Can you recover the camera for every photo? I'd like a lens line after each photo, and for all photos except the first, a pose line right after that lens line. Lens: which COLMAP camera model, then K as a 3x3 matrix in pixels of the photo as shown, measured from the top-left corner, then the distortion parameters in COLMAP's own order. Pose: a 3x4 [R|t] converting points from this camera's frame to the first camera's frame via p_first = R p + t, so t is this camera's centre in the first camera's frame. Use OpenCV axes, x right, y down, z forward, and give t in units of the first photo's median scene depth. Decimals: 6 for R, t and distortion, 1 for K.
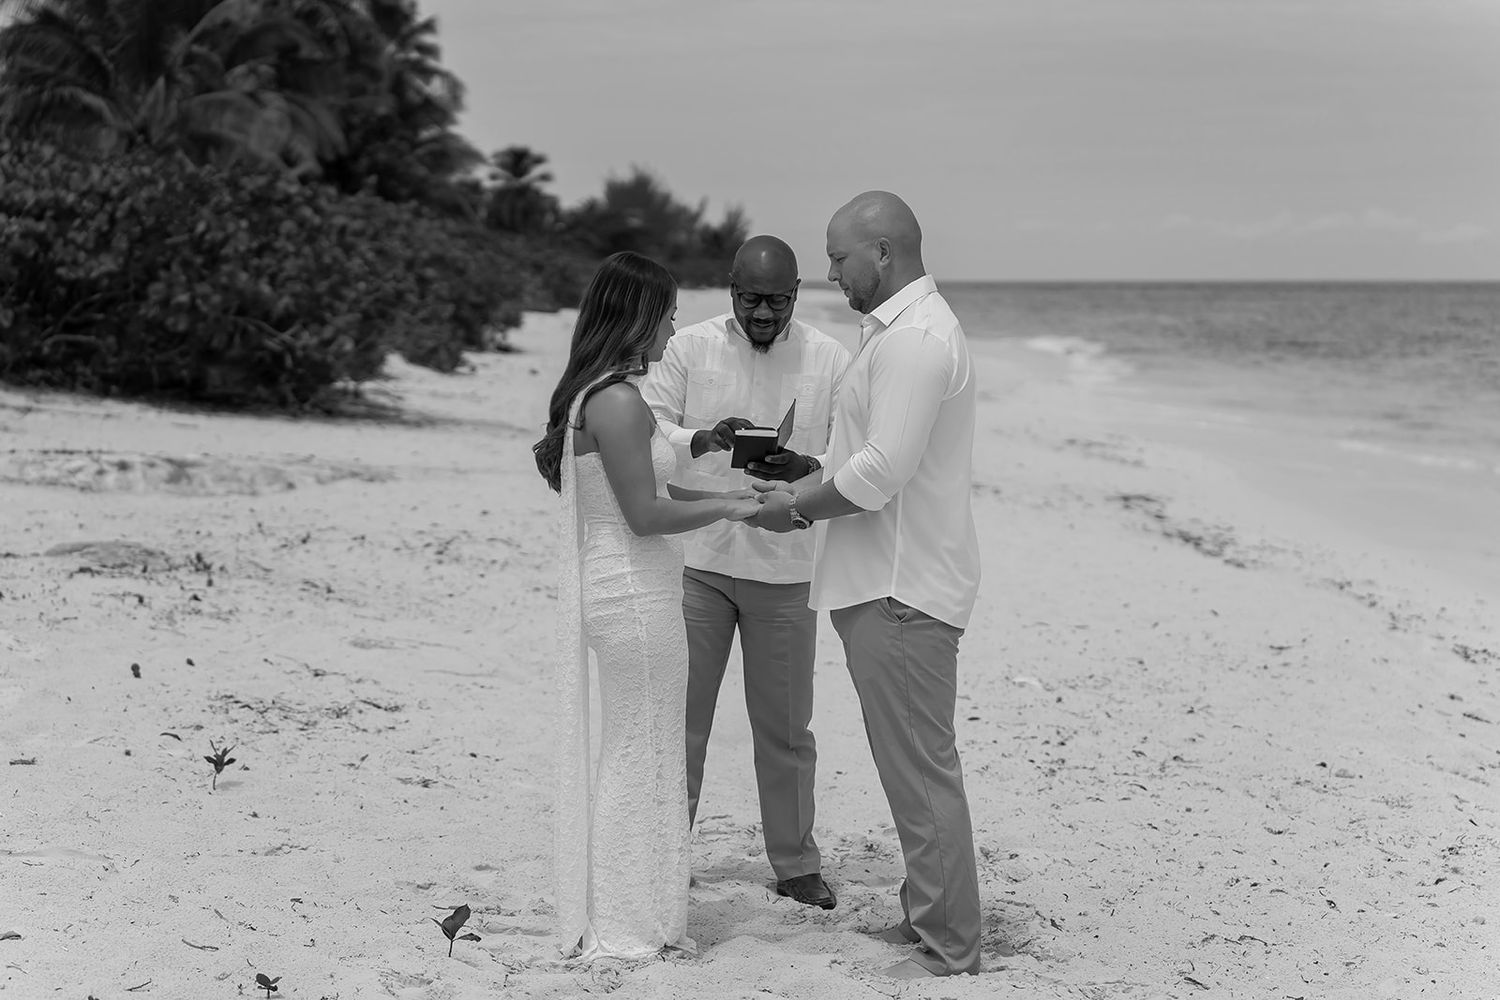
lens RADIAL K [[3174.9, 0, 747.2], [0, 3174.9, 501.5], [0, 0, 1]] dist [-0.179946, 0.000000]
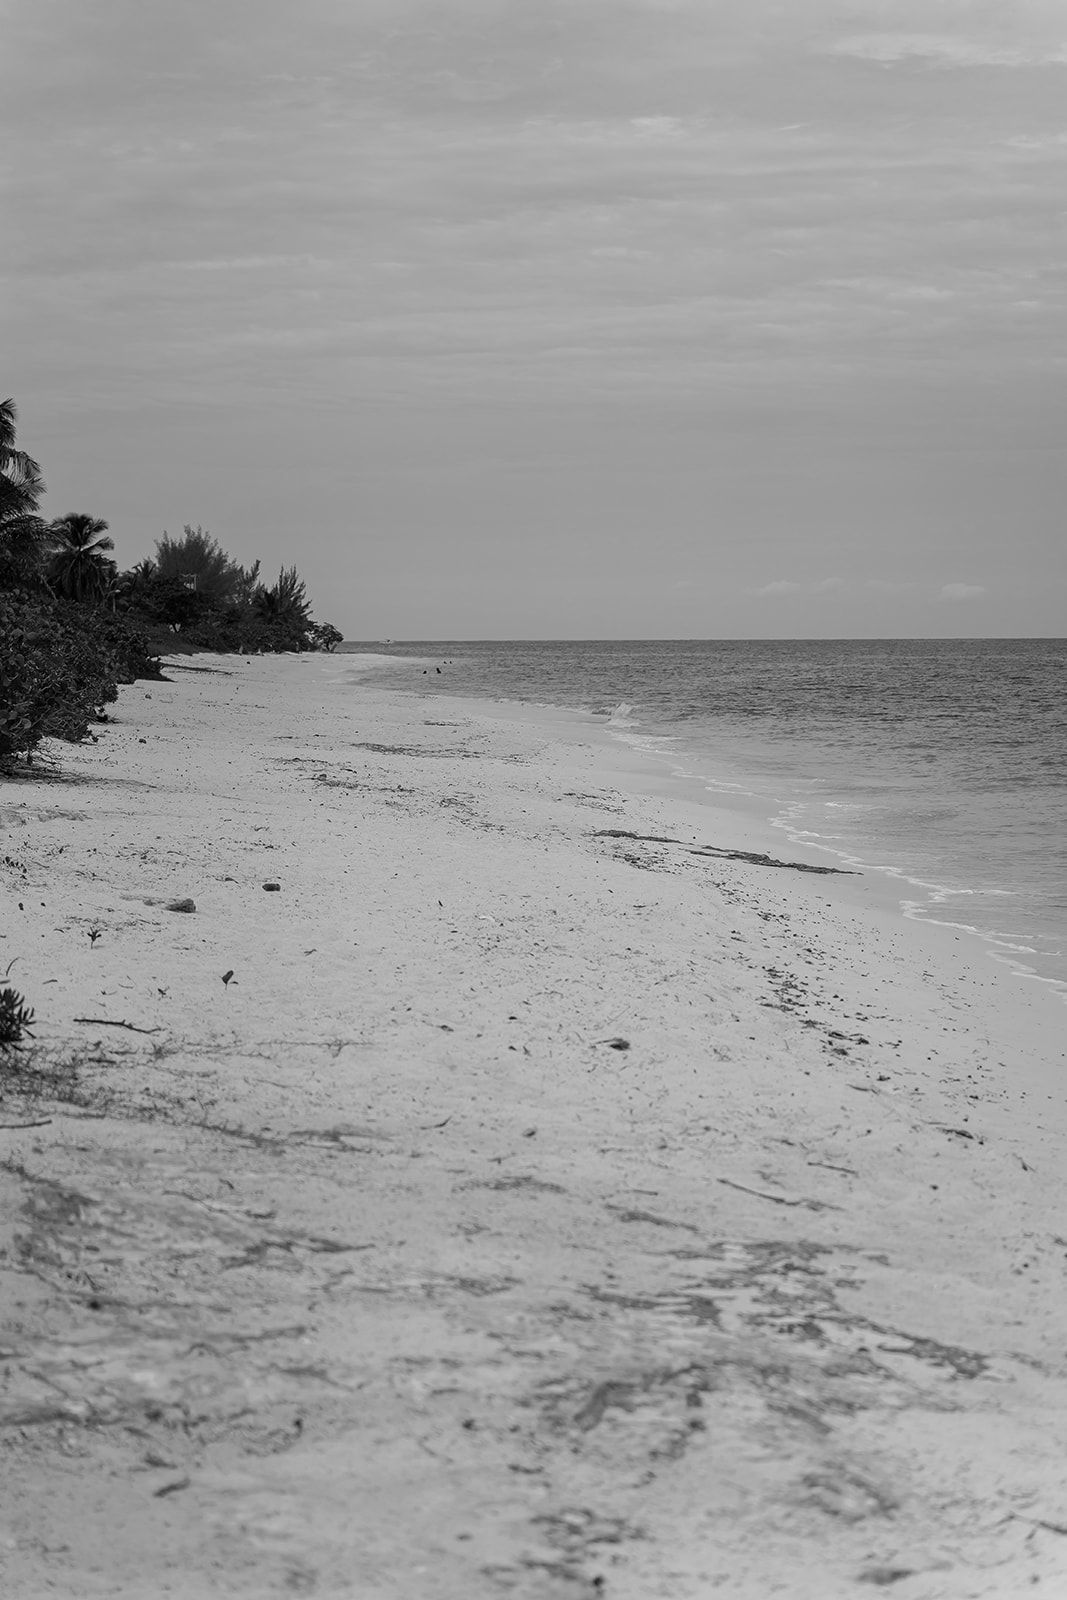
lens RADIAL K [[3386.6, 0, 534.1], [0, 3386.6, 800.5], [0, 0, 1]] dist [-0.179946, 0.000000]
pose [[0.997545, -0.003514, 0.069939, -0.009988], [0.004929, 0.999786, -0.020077, 0.013096], [-0.069853, 0.020372, 0.997349, -0.446860]]
